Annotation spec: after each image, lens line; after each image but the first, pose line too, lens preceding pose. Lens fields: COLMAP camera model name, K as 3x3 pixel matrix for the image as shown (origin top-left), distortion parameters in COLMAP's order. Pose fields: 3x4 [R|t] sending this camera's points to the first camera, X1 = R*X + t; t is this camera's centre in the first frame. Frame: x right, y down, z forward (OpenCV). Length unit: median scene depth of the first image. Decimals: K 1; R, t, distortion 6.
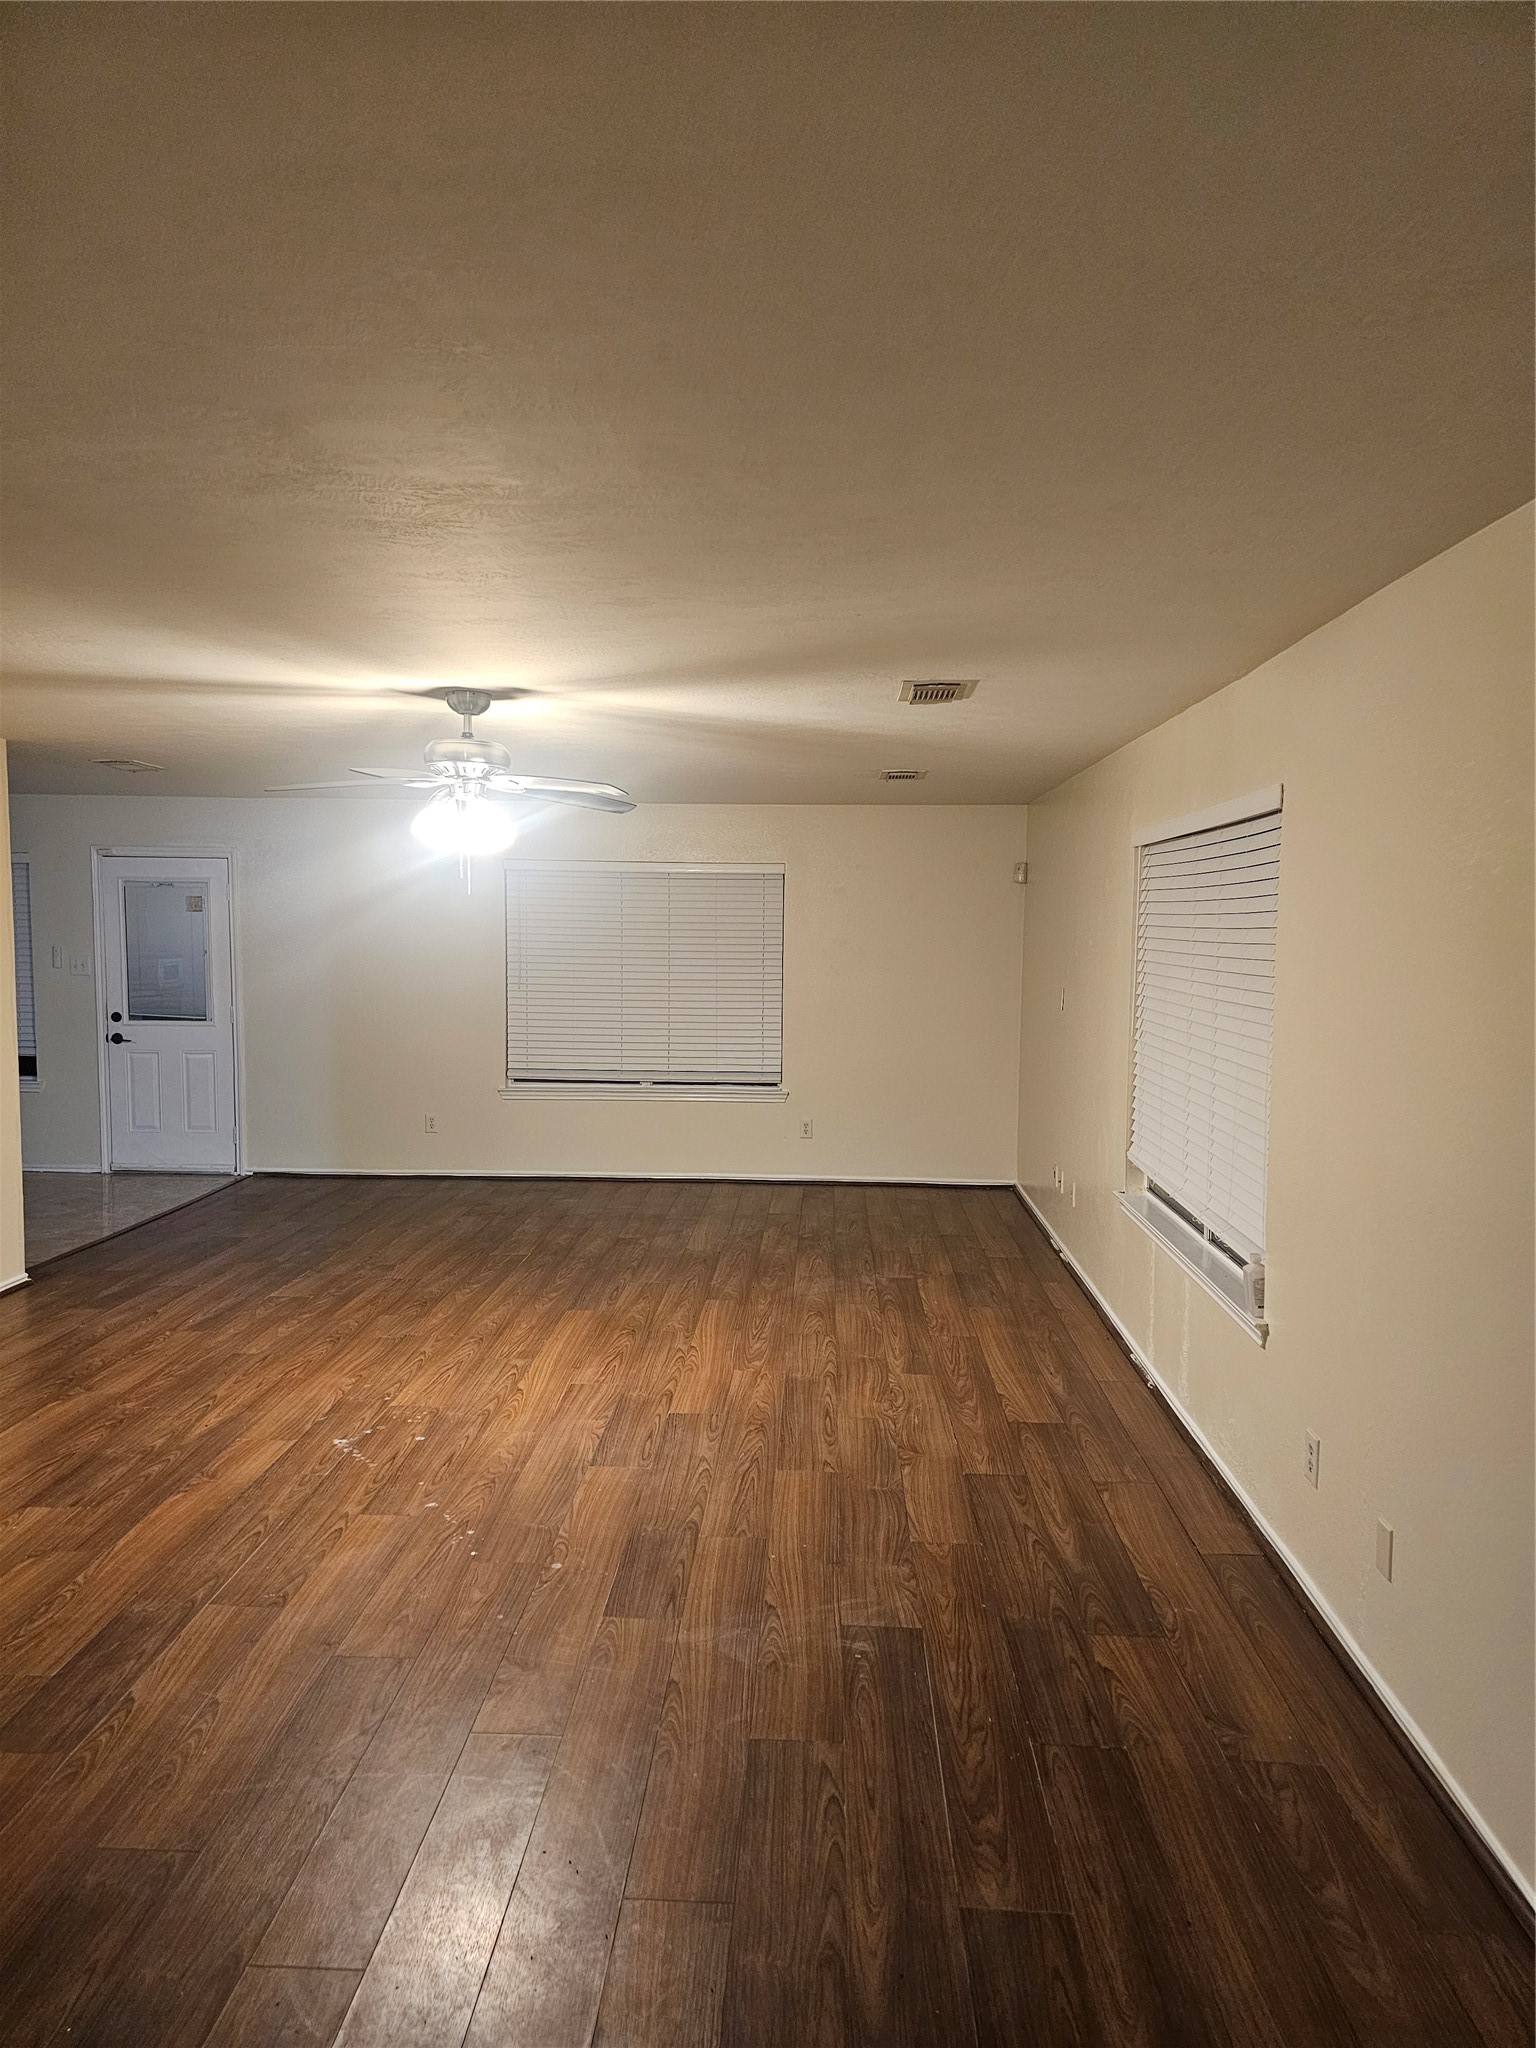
lens RADIAL K [[1343.0, 0, 796.5], [0, 1343.0, 979.4], [0, 0, 1]] dist [0.063967, -0.058283]
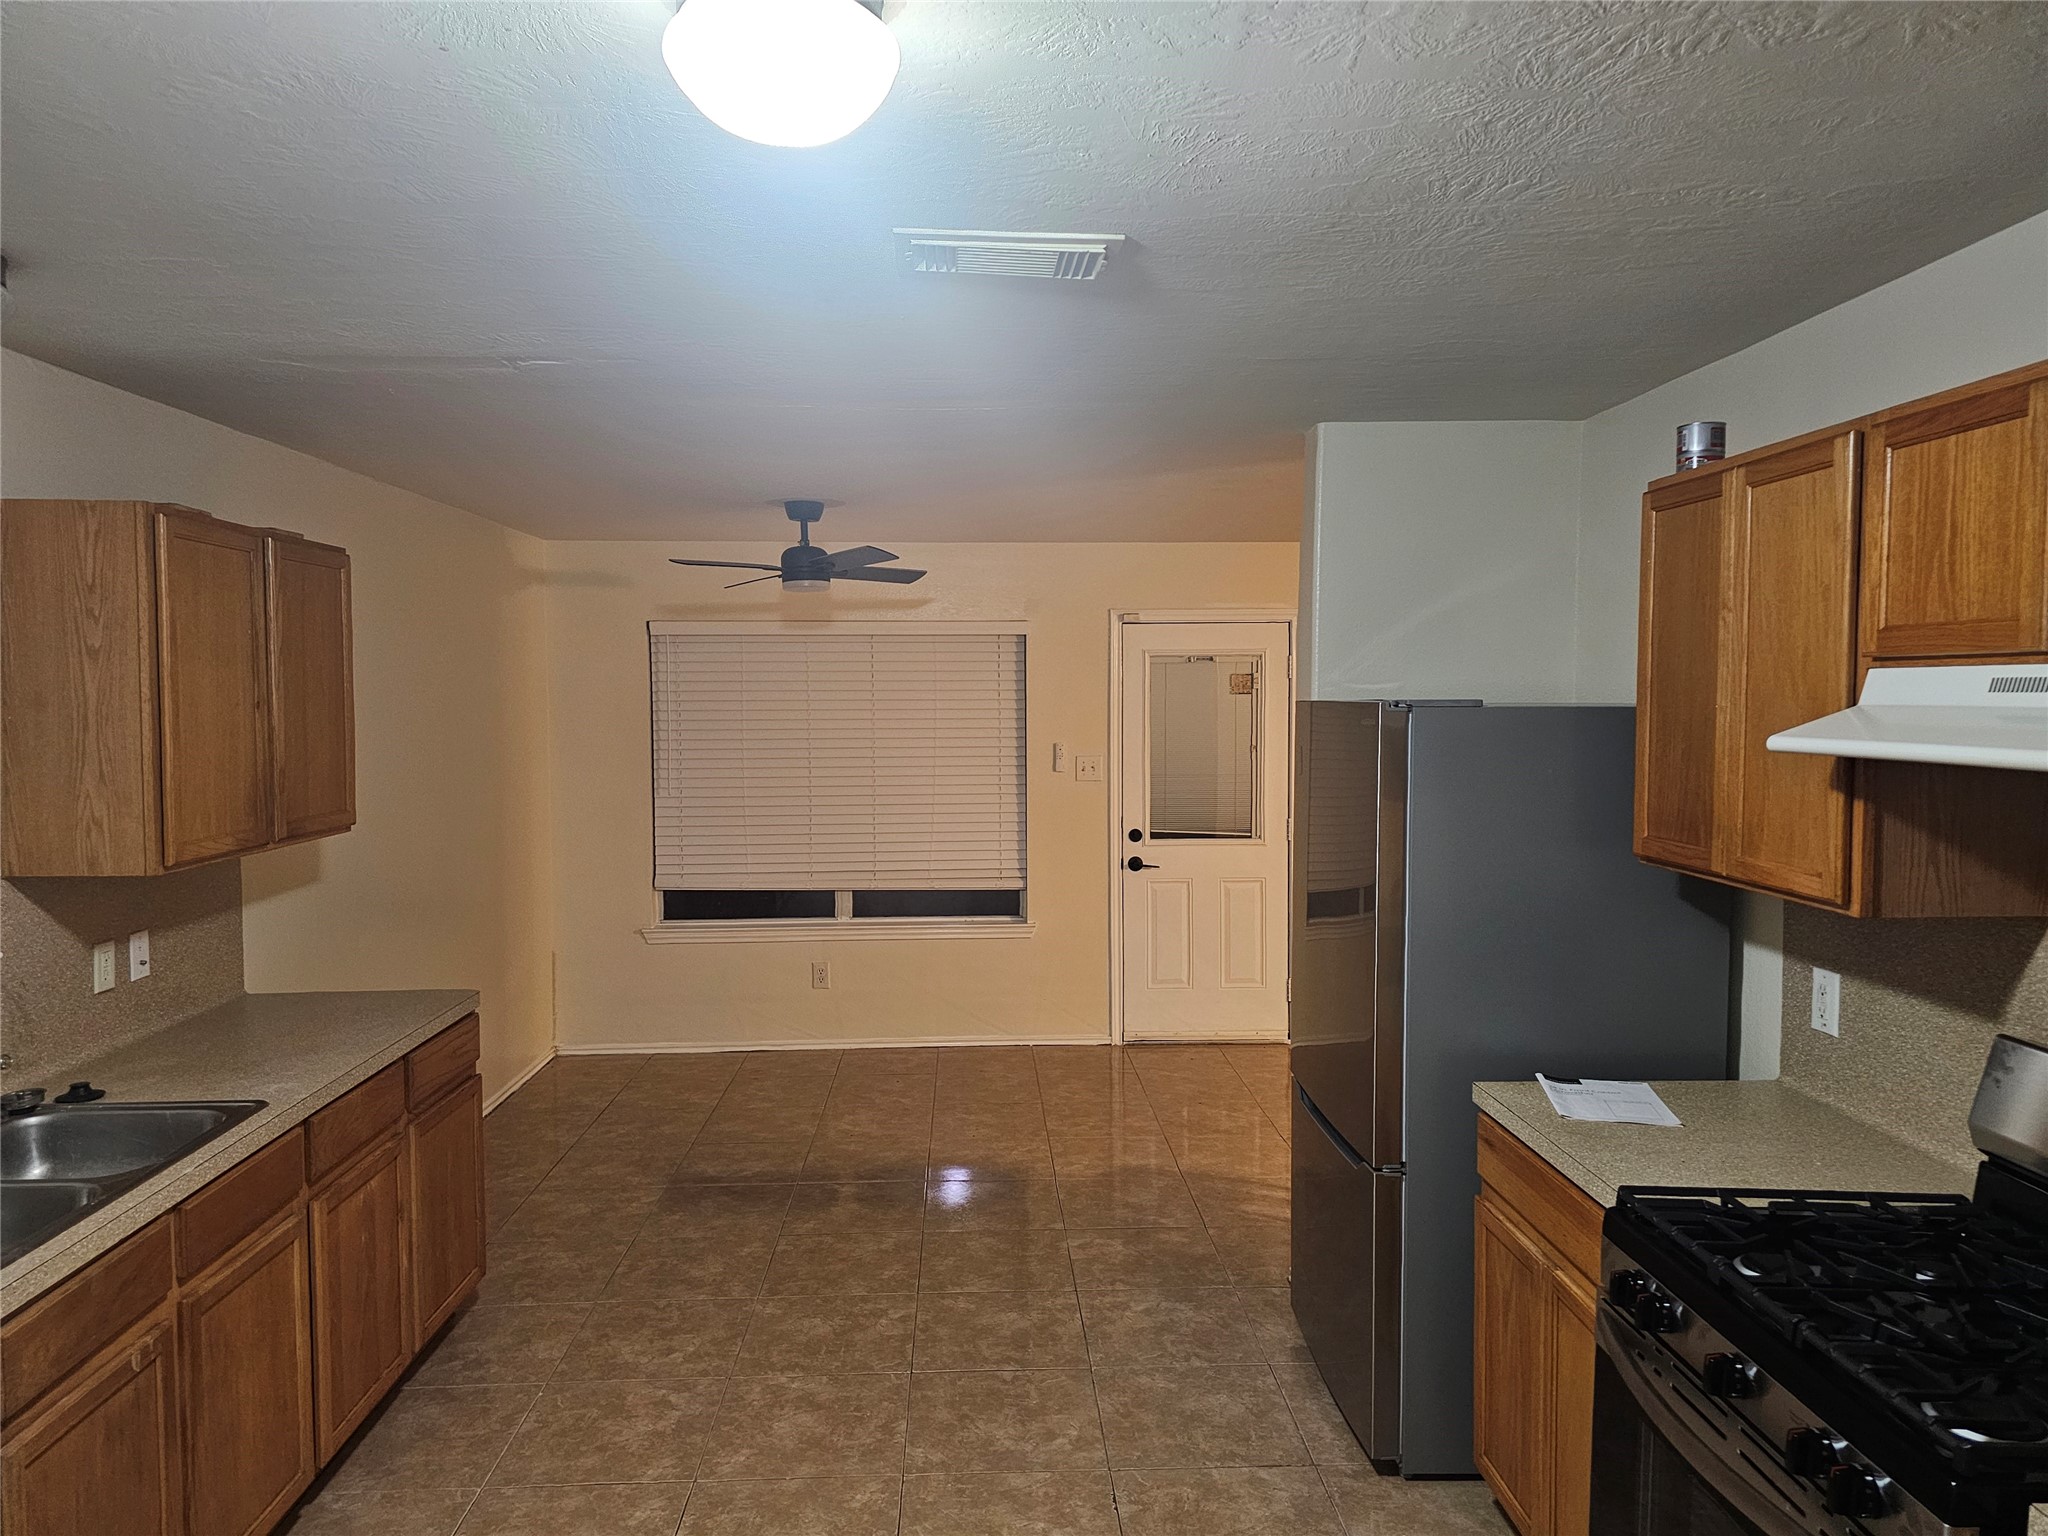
lens RADIAL K [[1335.9, 0, 1034.4], [0, 1335.9, 754.6], [0, 0, 1]] dist [0.057930, -0.064916]
pose [[0.996572, -0.015546, 0.081262, -1.074314], [0.017779, 0.999482, -0.026831, 0.003000], [-0.080802, 0.028184, 0.996332, 0.464658]]
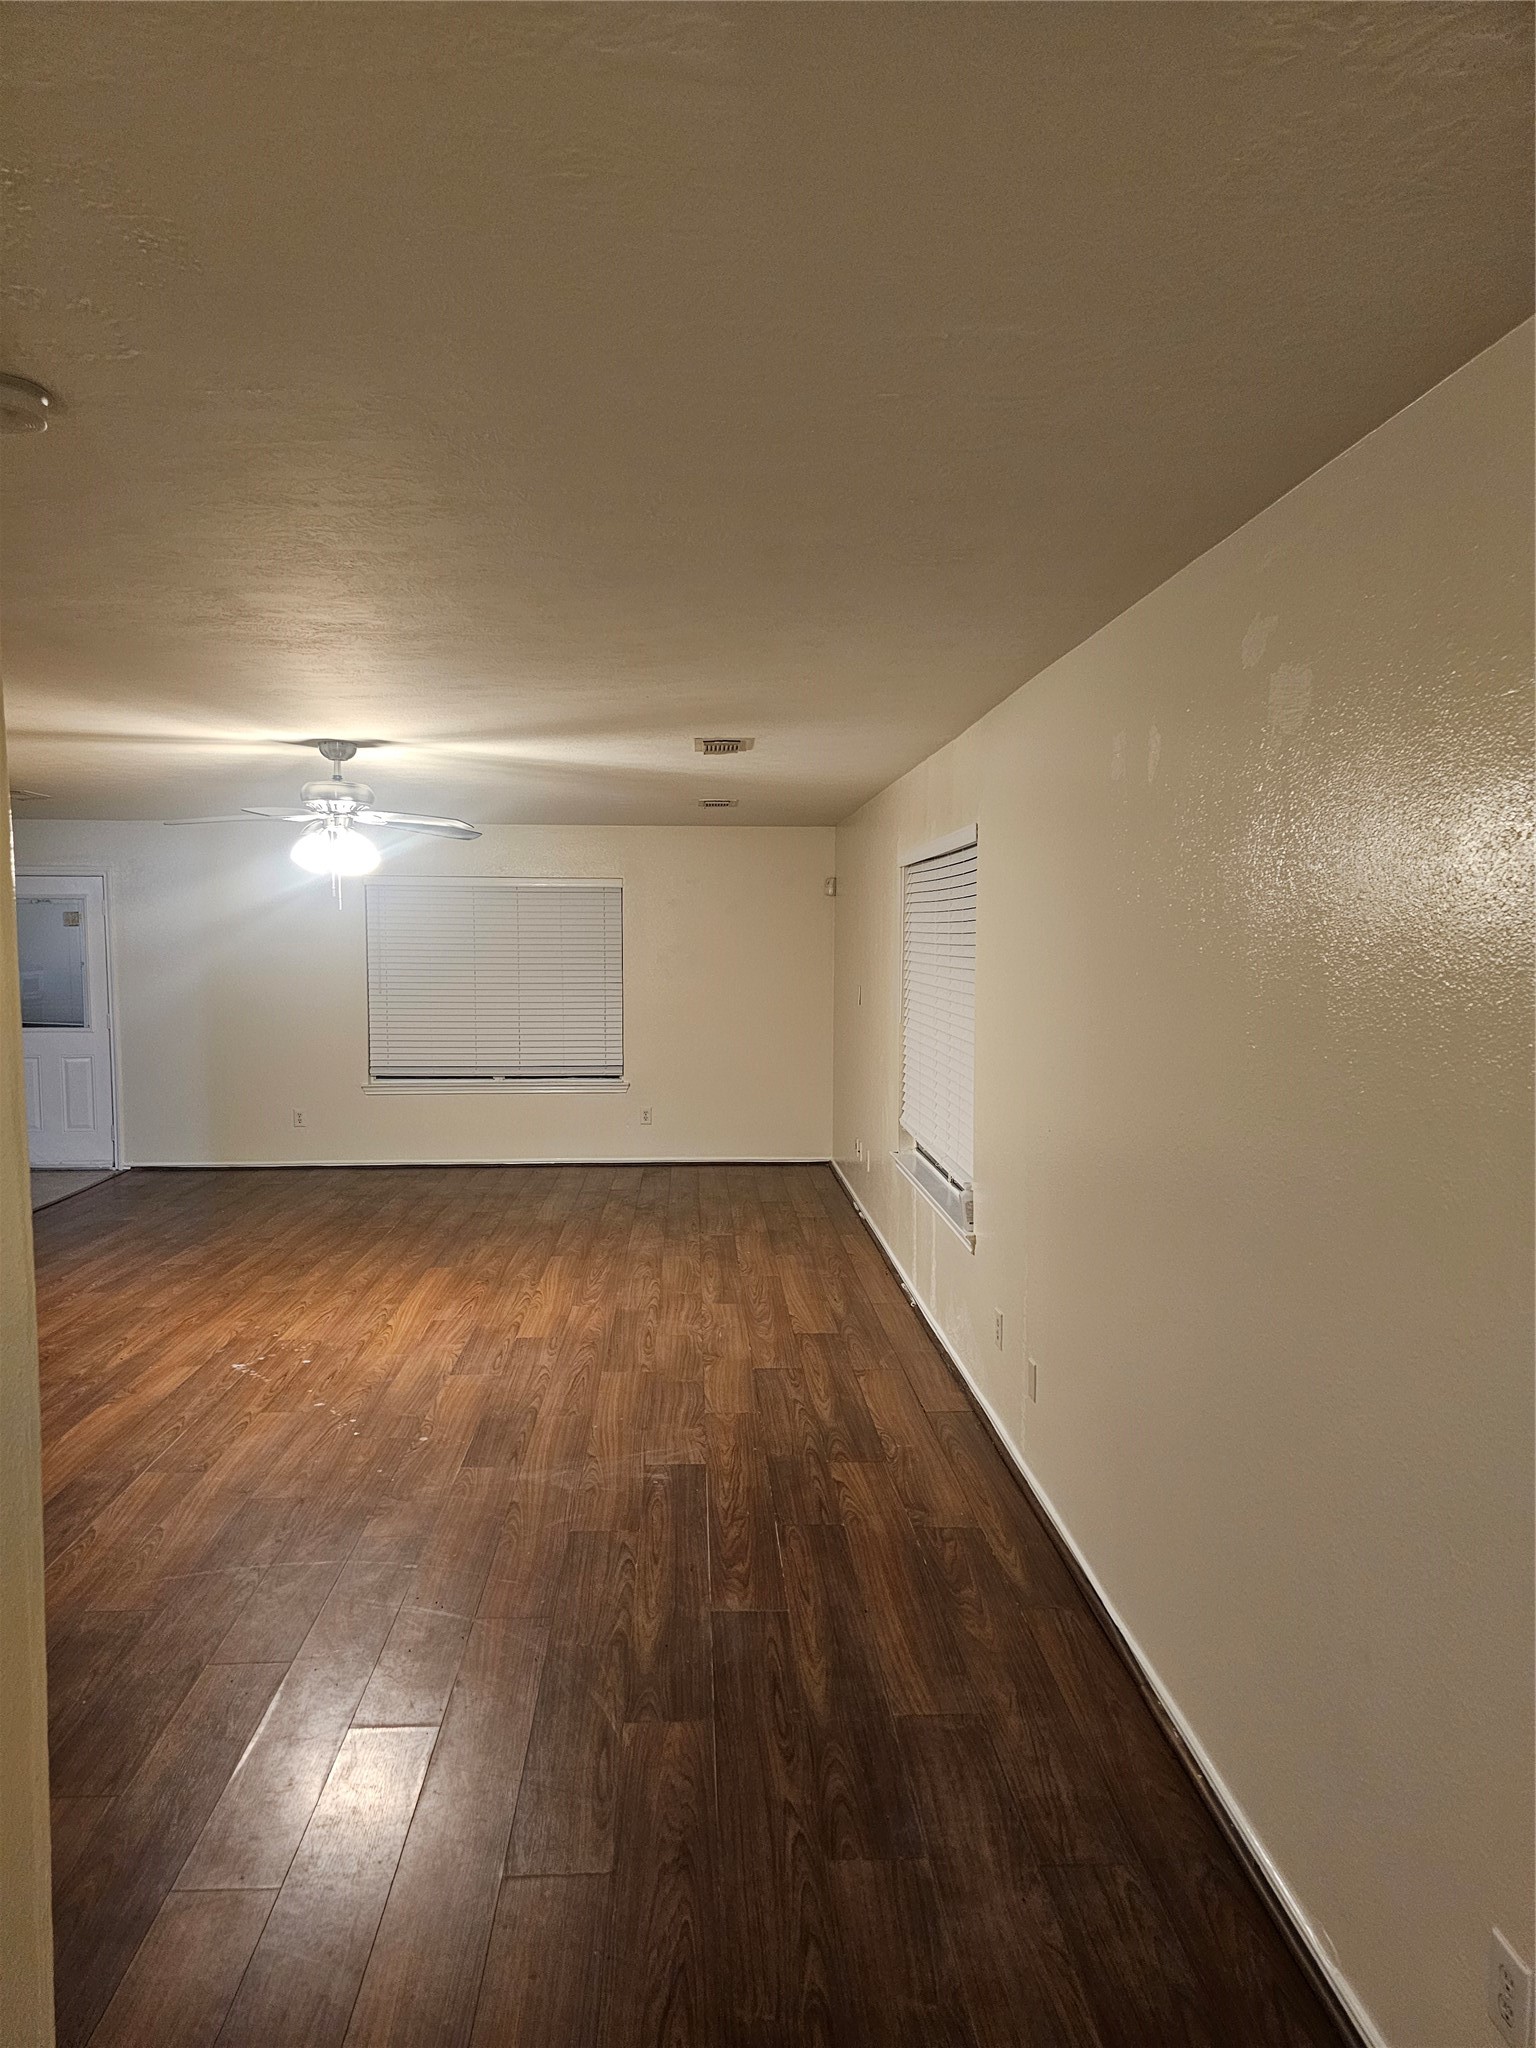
lens RADIAL K [[1335.9, 0, 774.9], [0, 1335.9, 992.6], [0, 0, 1]] dist [0.057930, -0.064916]
pose [[0.996178, -0.012949, 0.086381, 0.034061], [0.012555, 0.999908, 0.005100, 0.007928], [-0.086439, -0.003996, 0.996249, -0.202674]]
